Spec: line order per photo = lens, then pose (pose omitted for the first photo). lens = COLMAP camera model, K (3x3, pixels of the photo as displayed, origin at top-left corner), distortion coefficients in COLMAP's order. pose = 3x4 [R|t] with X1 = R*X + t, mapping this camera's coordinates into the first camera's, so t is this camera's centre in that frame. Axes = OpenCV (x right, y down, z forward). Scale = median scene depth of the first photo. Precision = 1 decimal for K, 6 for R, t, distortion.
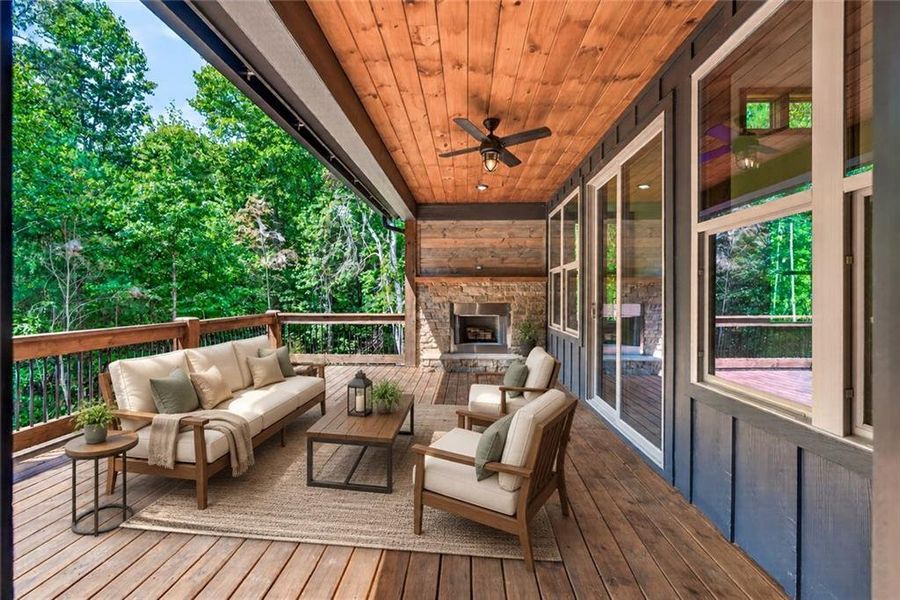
lens RADIAL K [[409.7, 0, 445.0], [0, 409.7, 300.7], [0, 0, 1]] dist [-0.011955, 0.004557]
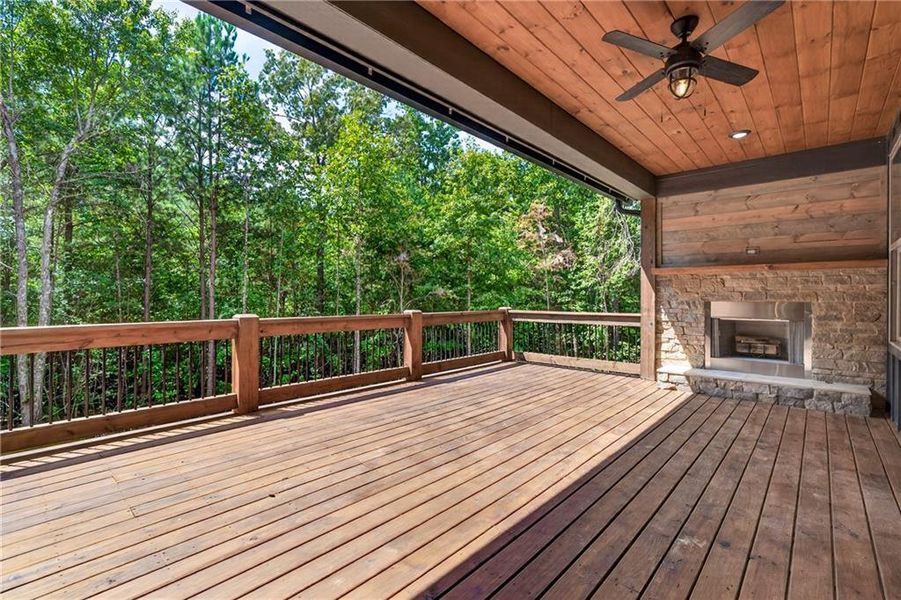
lens RADIAL K [[410.1, 0, 452.0], [0, 410.1, 296.8], [0, 0, 1]] dist [-0.011955, 0.004557]
pose [[0.776795, 0.003112, -0.629746, 0.108568], [-0.011324, 0.999895, -0.009026, 0.008217], [0.629652, 0.014142, 0.776749, 0.114287]]
